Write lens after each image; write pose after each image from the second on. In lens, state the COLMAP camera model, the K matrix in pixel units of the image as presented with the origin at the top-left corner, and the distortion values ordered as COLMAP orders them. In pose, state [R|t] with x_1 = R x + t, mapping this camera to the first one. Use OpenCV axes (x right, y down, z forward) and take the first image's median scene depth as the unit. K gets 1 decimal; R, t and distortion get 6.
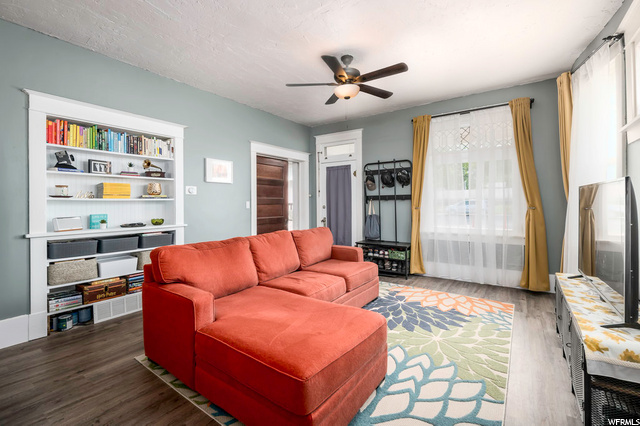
lens RADIAL K [[280.0, 0, 323.9], [0, 280.0, 201.4], [0, 0, 1]] dist [0.004097, -0.002462]
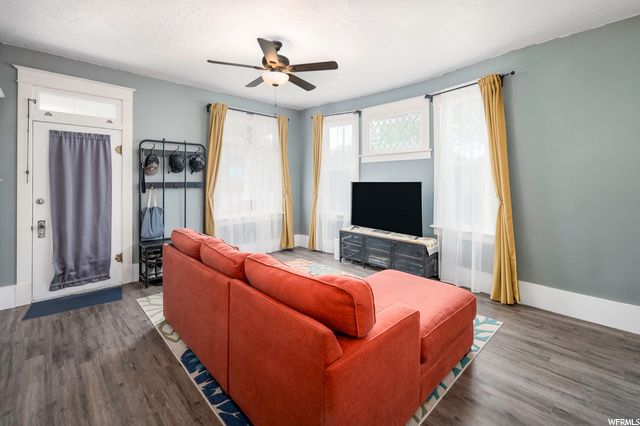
lens RADIAL K [[280.0, 0, 326.2], [0, 280.0, 179.7], [0, 0, 1]] dist [0.004097, -0.002462]
pose [[0.176457, 0.010840, 0.984249, -0.756748], [-0.005828, 0.999933, -0.009968, -0.035178], [-0.984291, -0.003978, 0.176508, 0.603380]]
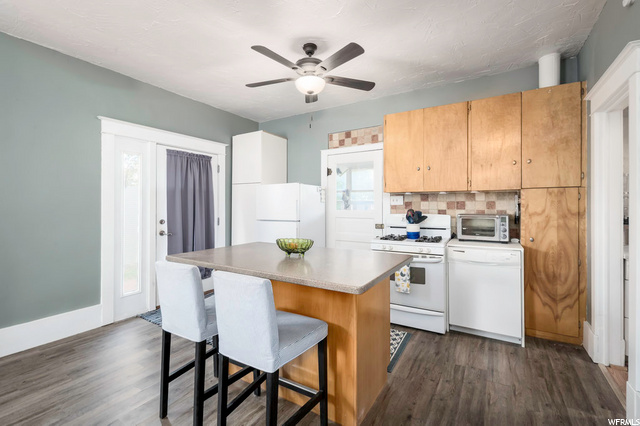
lens RADIAL K [[280.0, 0, 320.3], [0, 280.0, 206.5], [0, 0, 1]] dist [0.004097, -0.002462]
pose [[-0.998749, 0.005409, -0.049703, -0.608186], [0.005475, 0.999984, -0.001186, -0.020771], [0.049696, -0.001456, -0.998763, 0.757751]]
